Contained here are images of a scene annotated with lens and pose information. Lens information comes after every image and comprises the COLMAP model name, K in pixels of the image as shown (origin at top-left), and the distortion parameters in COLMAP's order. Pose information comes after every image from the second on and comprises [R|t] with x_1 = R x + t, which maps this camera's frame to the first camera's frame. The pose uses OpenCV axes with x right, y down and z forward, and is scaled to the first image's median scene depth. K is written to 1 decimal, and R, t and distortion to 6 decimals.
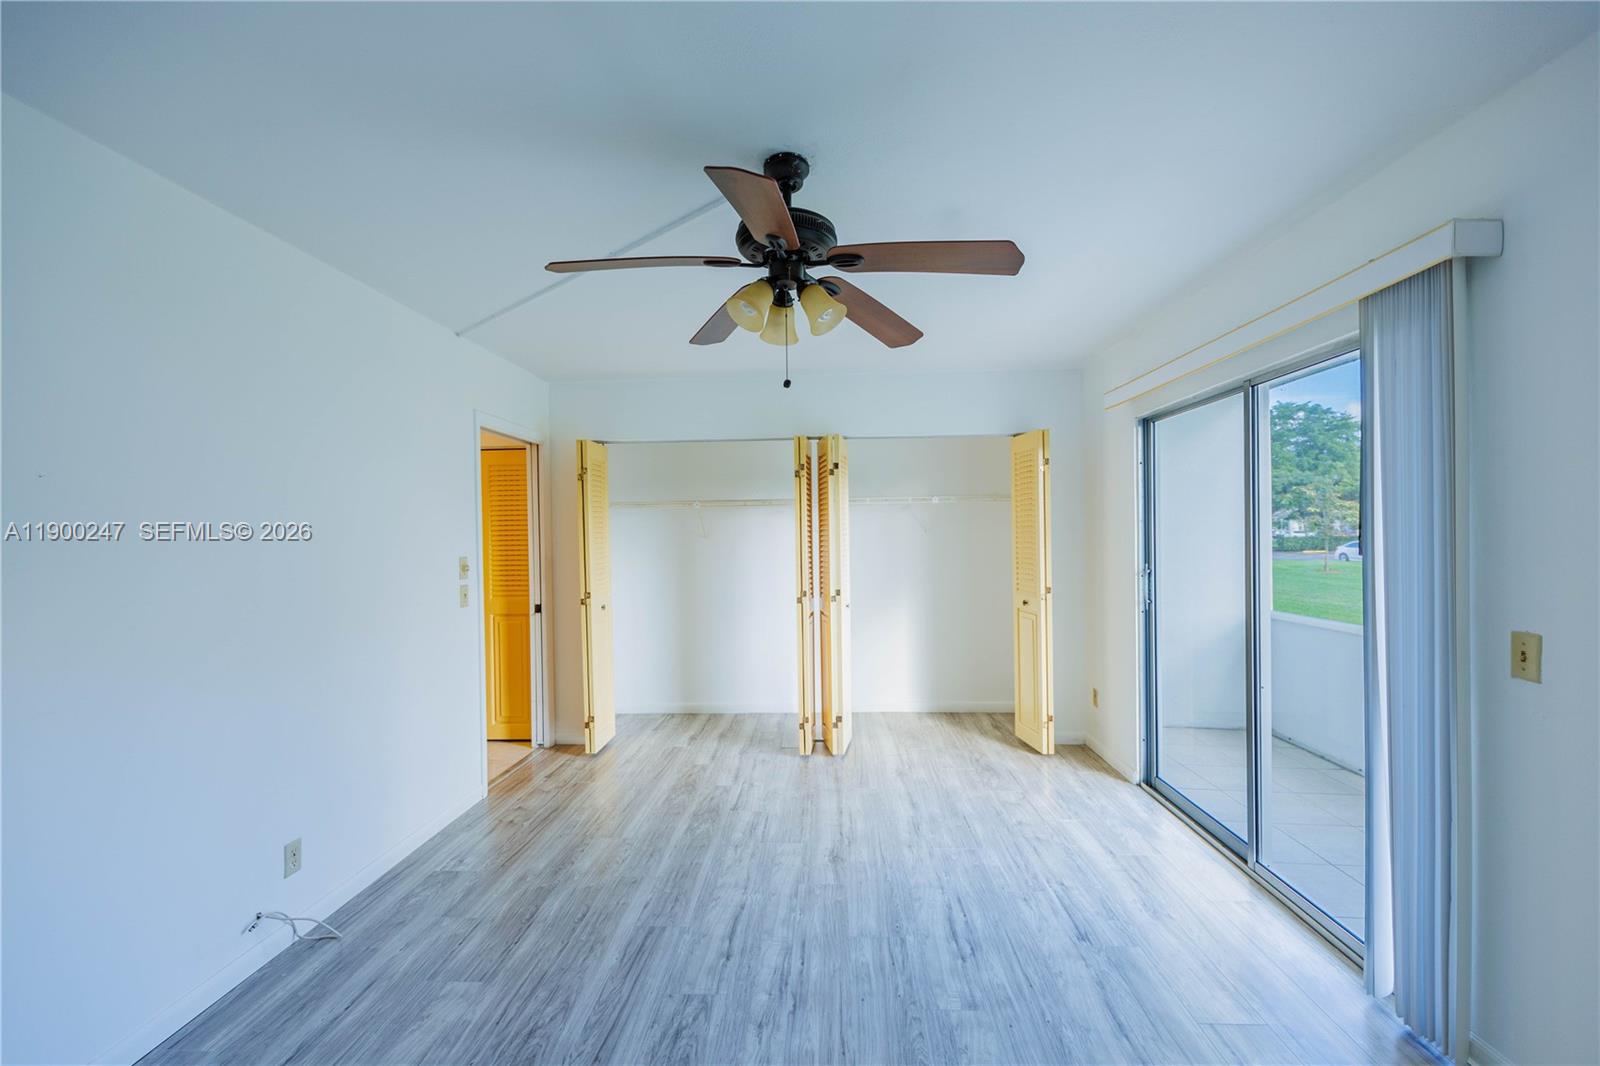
lens RADIAL K [[638.0, 0, 800.1], [0, 638.0, 536.2], [0, 0, 1]] dist [-0.001369, 0.000435]
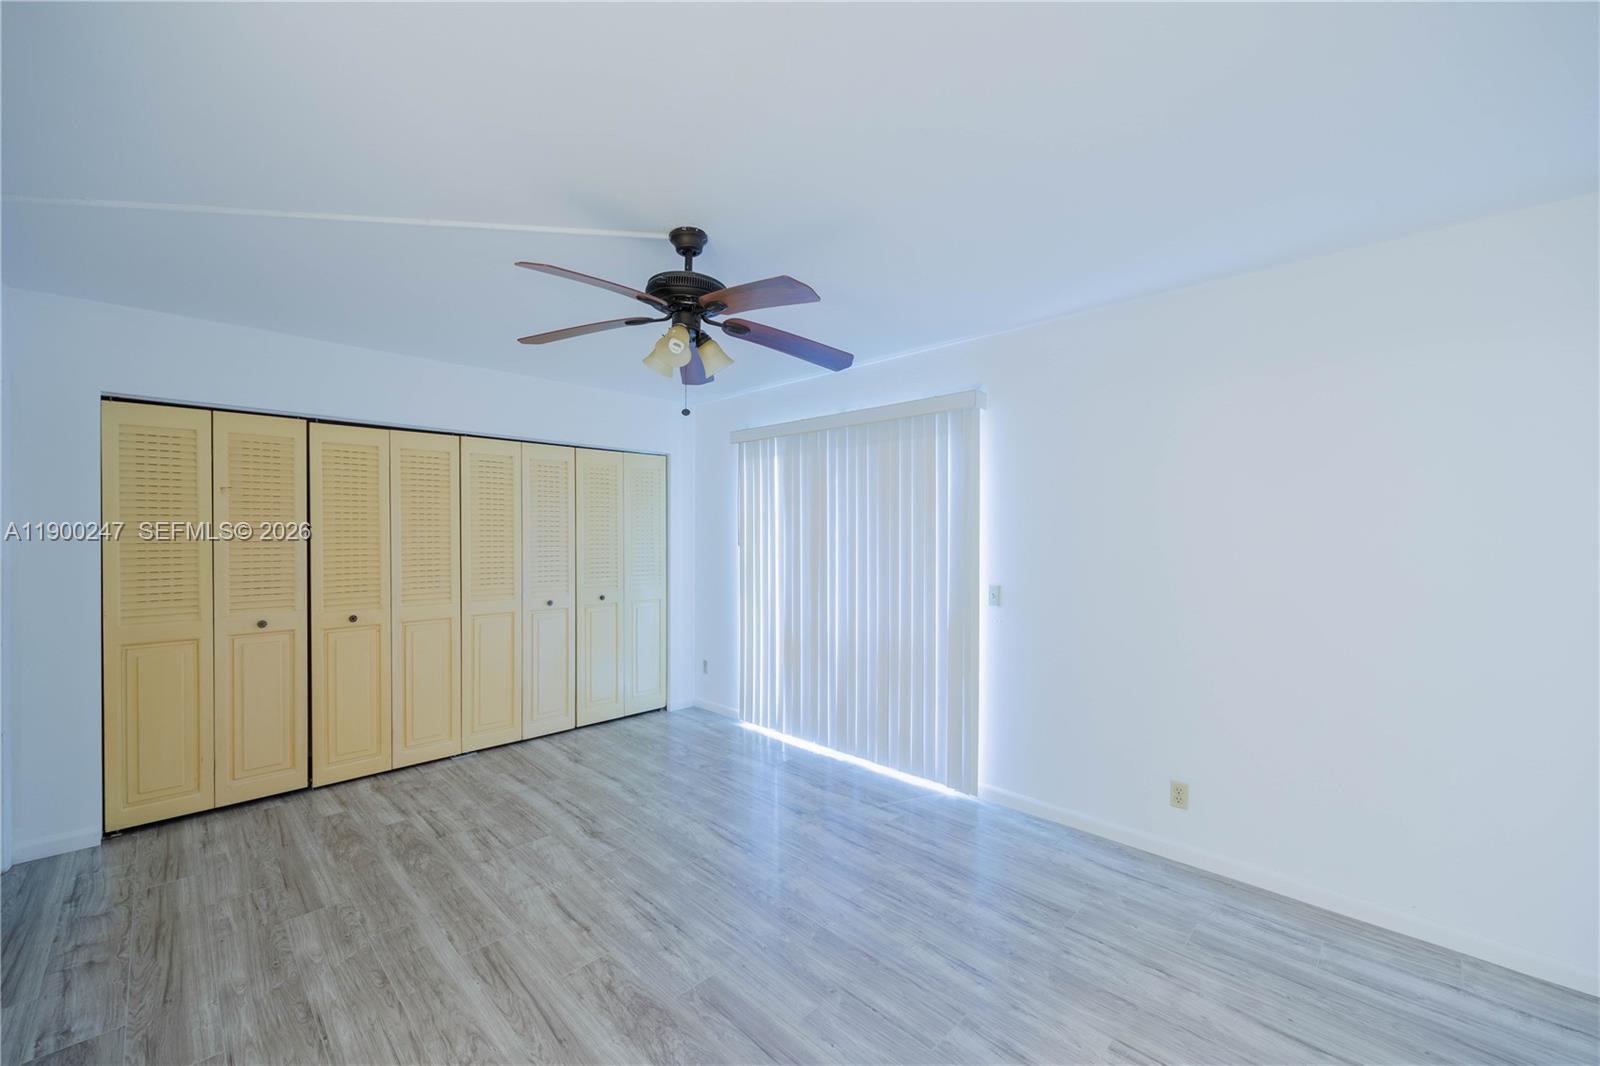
lens RADIAL K [[638.0, 0, 798.7], [0, 638.0, 534.2], [0, 0, 1]] dist [-0.001369, 0.000435]
pose [[0.672020, 0.014124, 0.740399, -0.628635], [-0.007208, 0.999895, -0.012532, 0.007072], [-0.740498, 0.003085, 0.672051, 0.013342]]
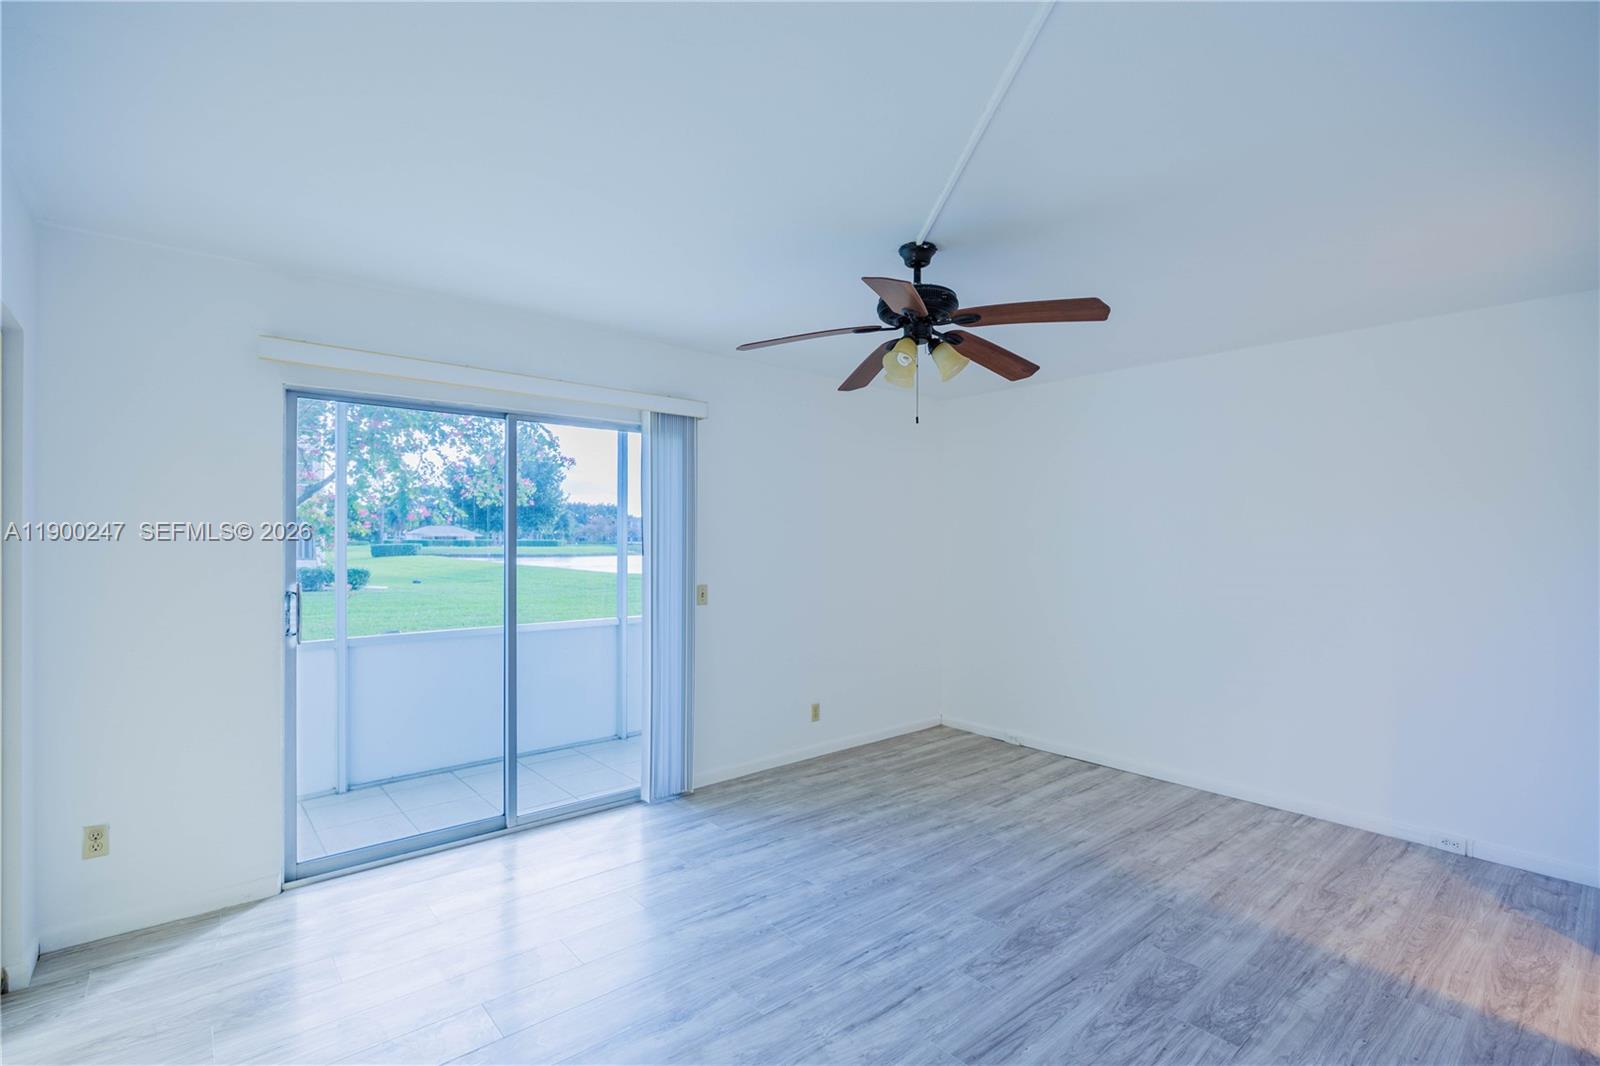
lens RADIAL K [[734.3, 0, 797.0], [0, 734.3, 542.8], [0, 0, 1]] dist [-0.007570, -0.000764]
pose [[-0.684828, 0.006682, 0.728674, -0.727602], [0.008542, 0.999963, -0.001142, 0.000498], [-0.728655, 0.005442, -0.684859, 1.737130]]
